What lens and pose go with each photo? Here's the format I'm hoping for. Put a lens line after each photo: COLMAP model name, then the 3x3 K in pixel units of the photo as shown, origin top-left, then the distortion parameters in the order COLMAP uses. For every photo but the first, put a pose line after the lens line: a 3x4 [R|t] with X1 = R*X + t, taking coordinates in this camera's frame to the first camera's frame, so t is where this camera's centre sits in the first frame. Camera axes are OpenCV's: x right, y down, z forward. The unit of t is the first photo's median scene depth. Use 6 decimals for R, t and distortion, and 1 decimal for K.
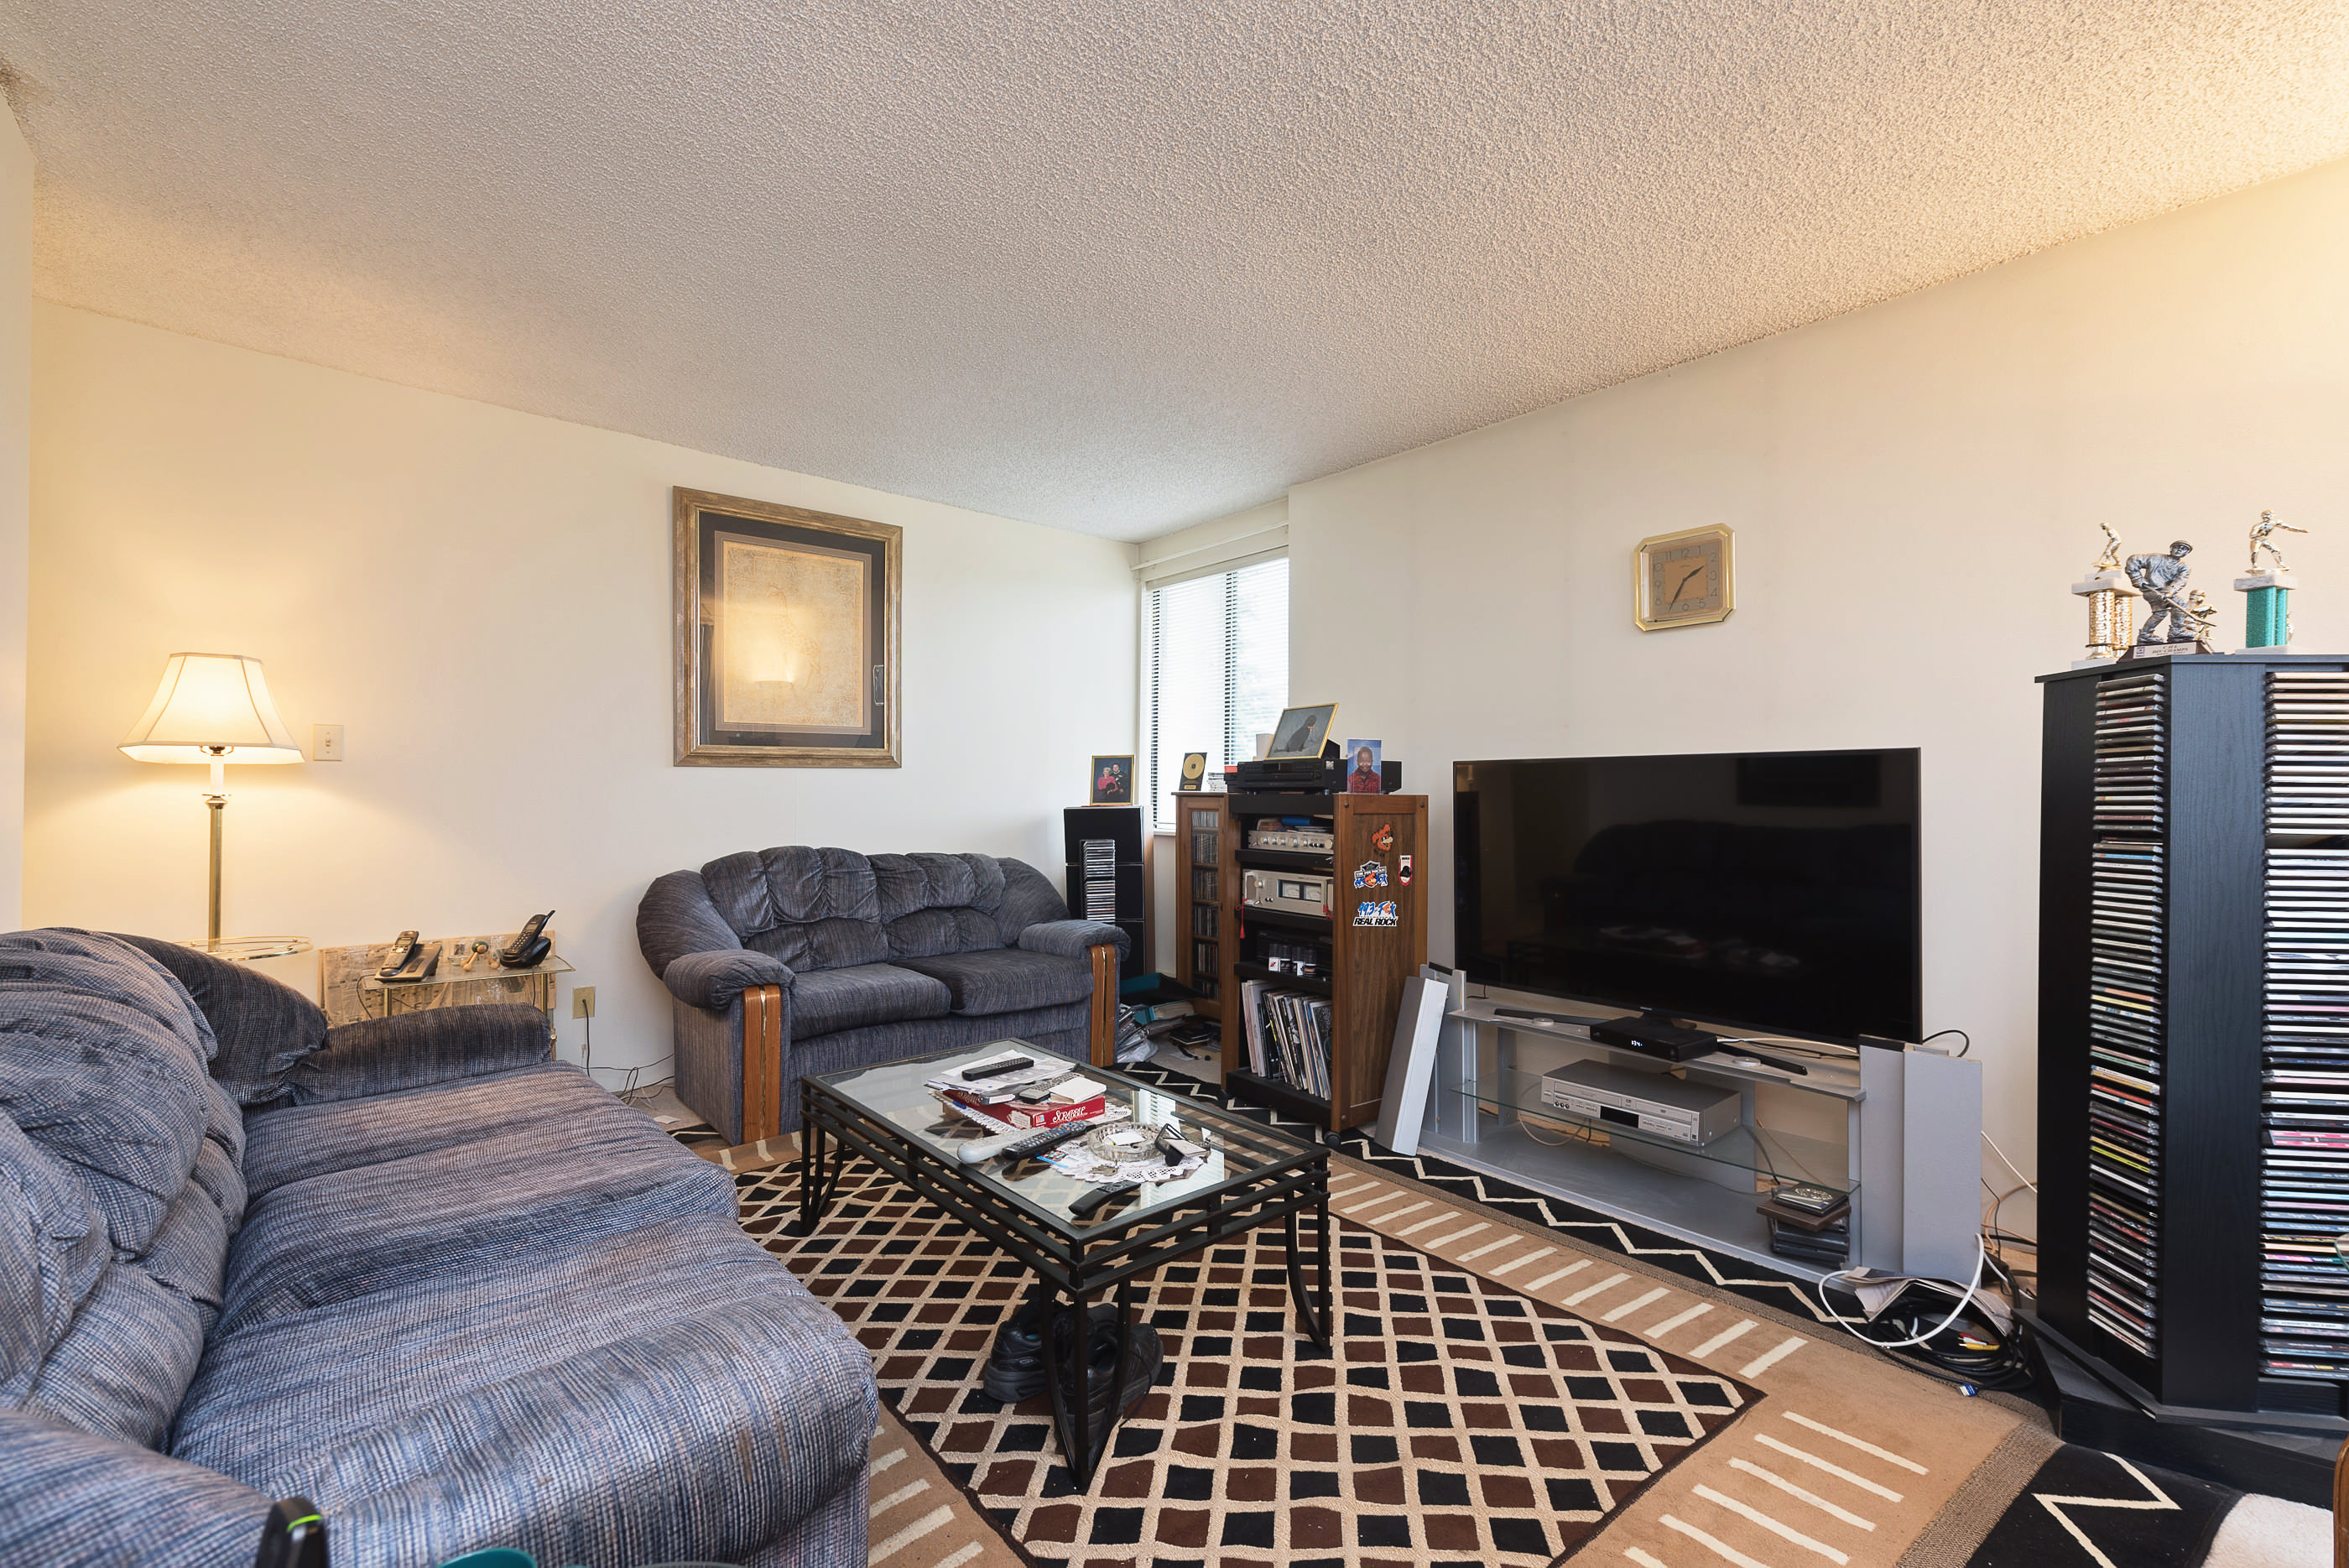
lens RADIAL K [[1042.7, 0, 1188.9], [0, 1042.7, 797.9], [0, 0, 1]] dist [-0.000002, 0.000069]
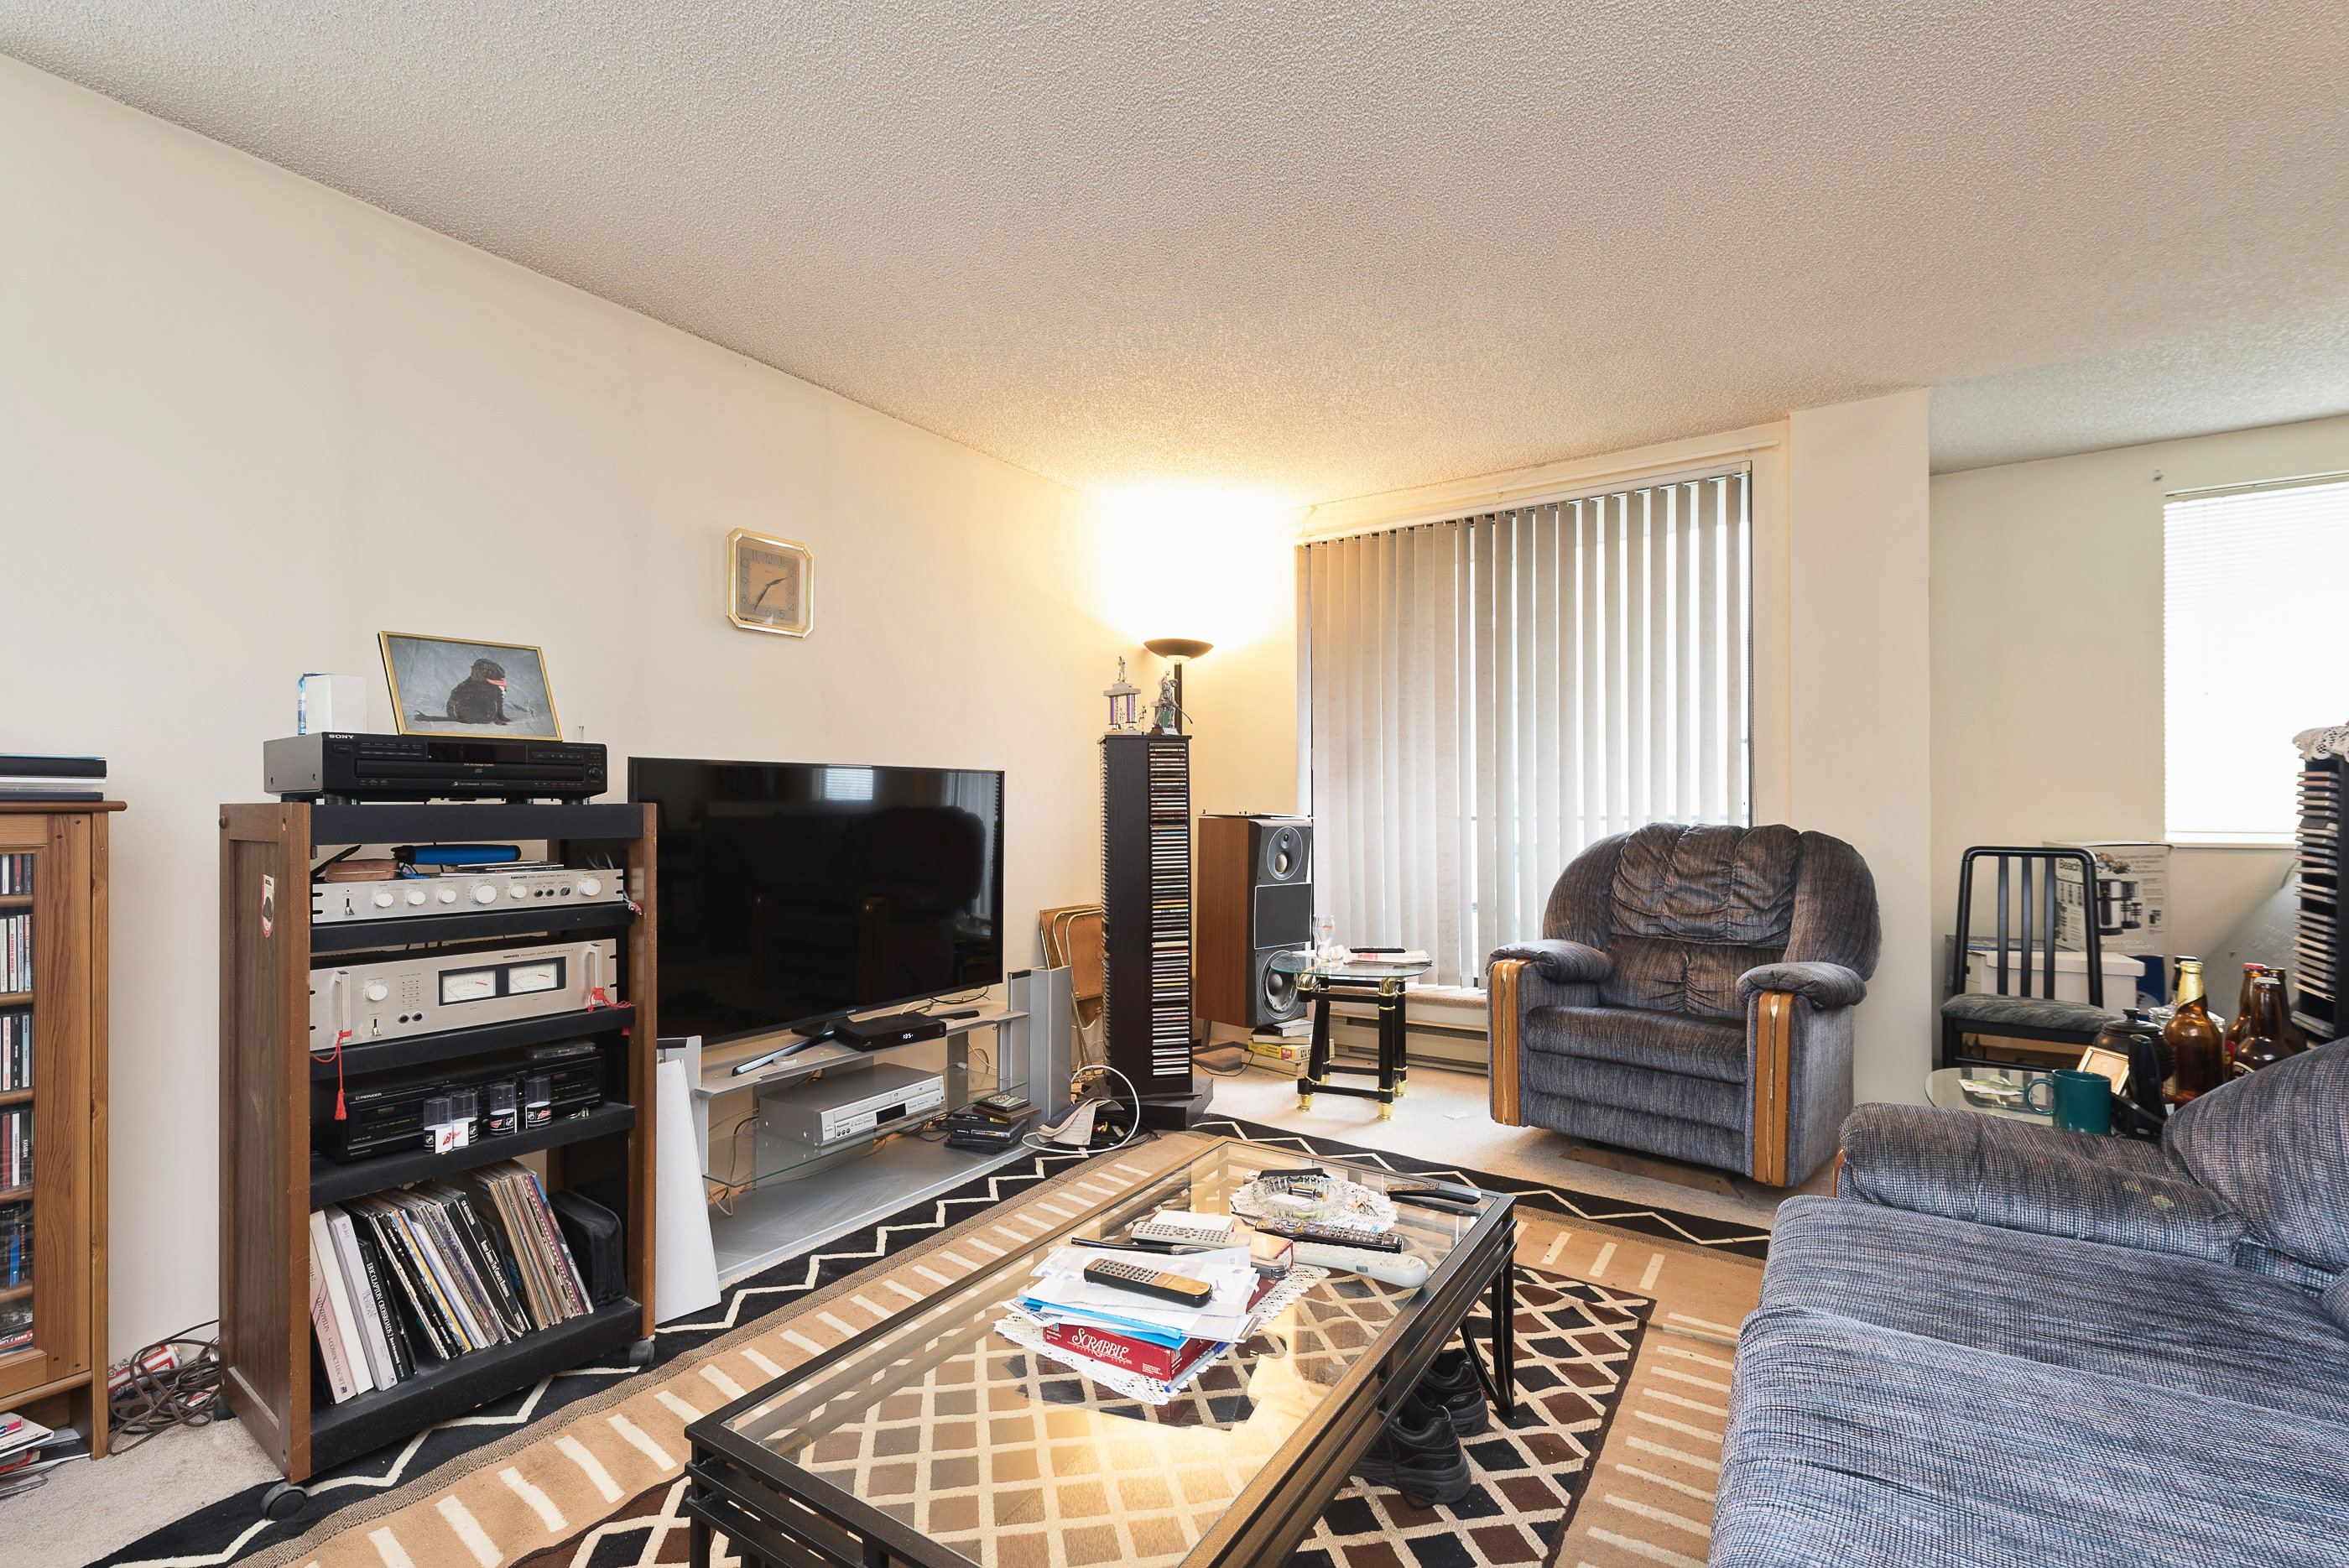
lens RADIAL K [[1042.7, 0, 1188.9], [0, 1042.7, 797.9], [0, 0, 1]] dist [-0.000002, 0.000069]
pose [[-0.314865, -0.001564, 0.949135, -0.675033], [0.001262, 0.999997, 0.002066, -0.009733], [-0.949136, 0.001848, -0.314862, 1.062866]]
